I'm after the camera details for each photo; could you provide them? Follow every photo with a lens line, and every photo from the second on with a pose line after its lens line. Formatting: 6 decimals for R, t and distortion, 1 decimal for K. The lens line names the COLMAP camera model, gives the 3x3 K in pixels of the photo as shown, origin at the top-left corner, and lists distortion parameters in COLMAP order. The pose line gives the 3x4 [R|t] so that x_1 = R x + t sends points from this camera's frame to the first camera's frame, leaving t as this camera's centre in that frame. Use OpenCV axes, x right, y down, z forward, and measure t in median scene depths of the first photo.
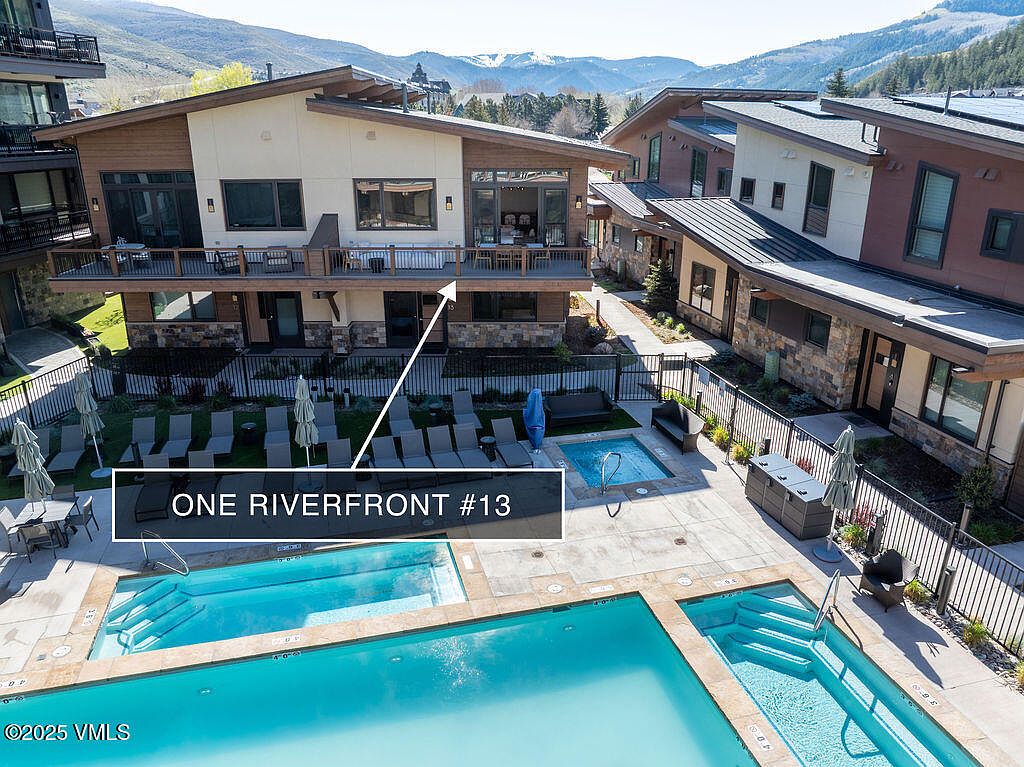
lens RADIAL K [[728.7, 0, 507.5], [0, 728.7, 379.2], [0, 0, 1]] dist [-0.032769, 0.003070]
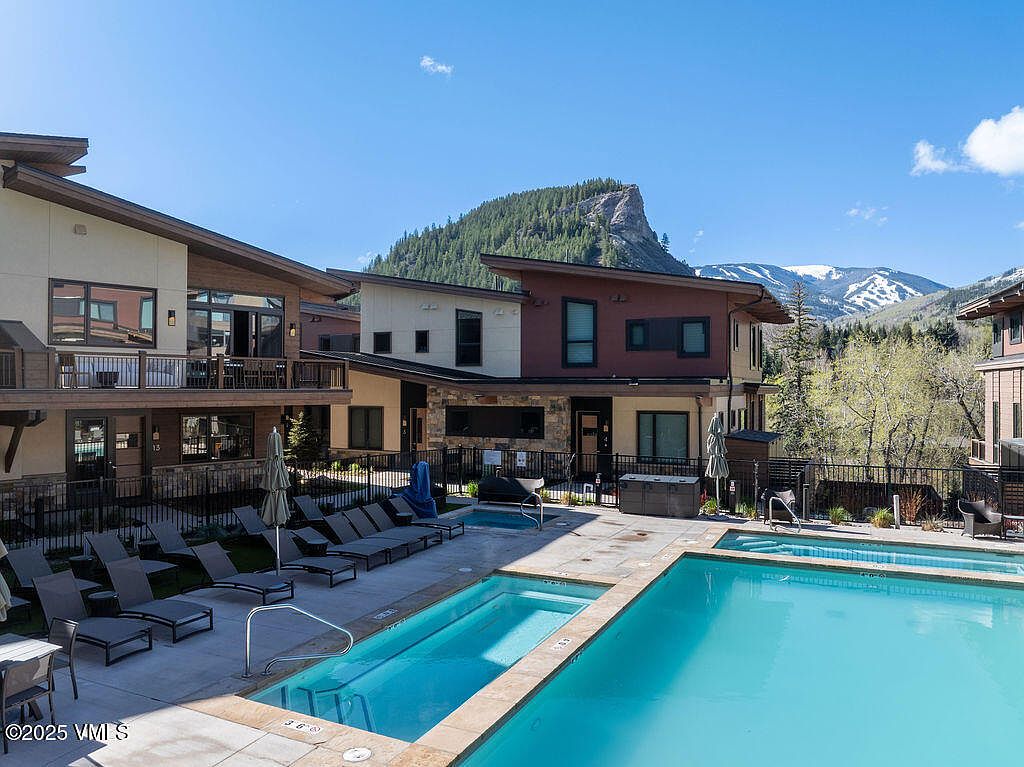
lens RADIAL K [[728.7, 0, 507.5], [0, 728.7, 379.2], [0, 0, 1]] dist [-0.032769, 0.003070]
pose [[0.647156, 0.016952, 0.762169, -0.476804], [0.254253, 0.937714, -0.236743, 0.129463], [-0.718710, 0.346994, 0.602537, 0.227881]]
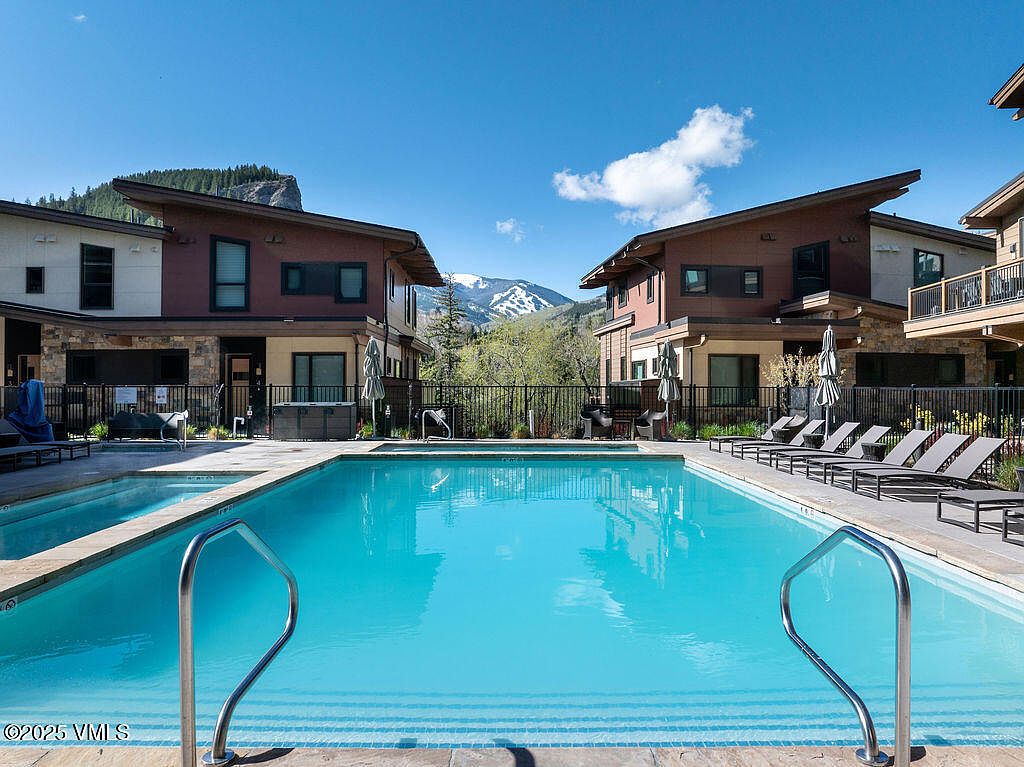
lens RADIAL K [[736.0, 0, 512.0], [0, 736.0, 383.5], [0, 0, 1]] dist [-0.040105, 0.000267]
pose [[0.235177, 0.016439, 0.971813, -0.475869], [0.330017, 0.939107, -0.095749, 0.209290], [-0.914210, 0.343233, 0.215432, 0.256151]]
